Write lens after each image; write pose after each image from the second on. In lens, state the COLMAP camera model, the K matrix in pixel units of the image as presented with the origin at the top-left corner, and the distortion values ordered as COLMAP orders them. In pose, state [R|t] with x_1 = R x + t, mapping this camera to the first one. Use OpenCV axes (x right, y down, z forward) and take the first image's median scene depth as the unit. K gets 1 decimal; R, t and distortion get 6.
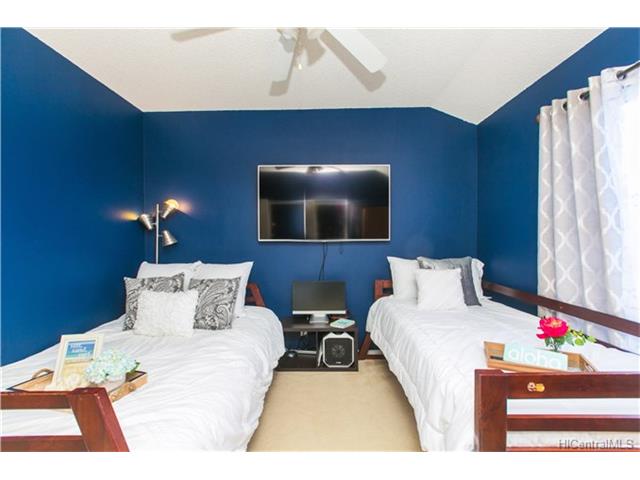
lens RADIAL K [[284.6, 0, 321.9], [0, 284.6, 235.0], [0, 0, 1]] dist [0.004676, 0.000677]
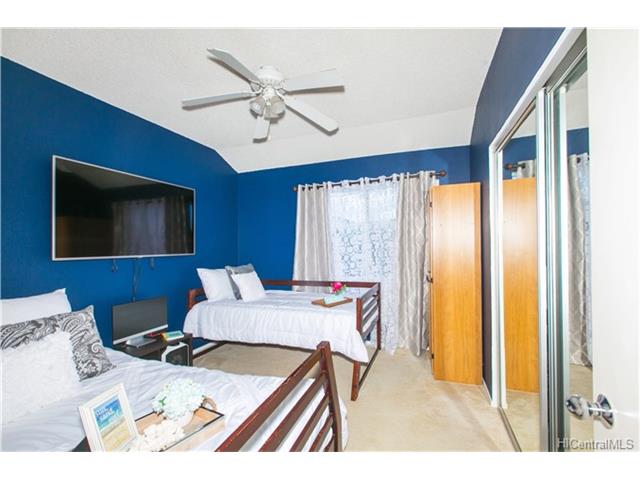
lens RADIAL K [[284.6, 0, 323.3], [0, 284.6, 244.2], [0, 0, 1]] dist [0.004676, 0.000677]
pose [[0.328355, 0.008012, 0.944520, -0.748480], [0.010851, 0.999866, -0.012254, -0.004189], [-0.944492, 0.014273, 0.328224, 0.138449]]
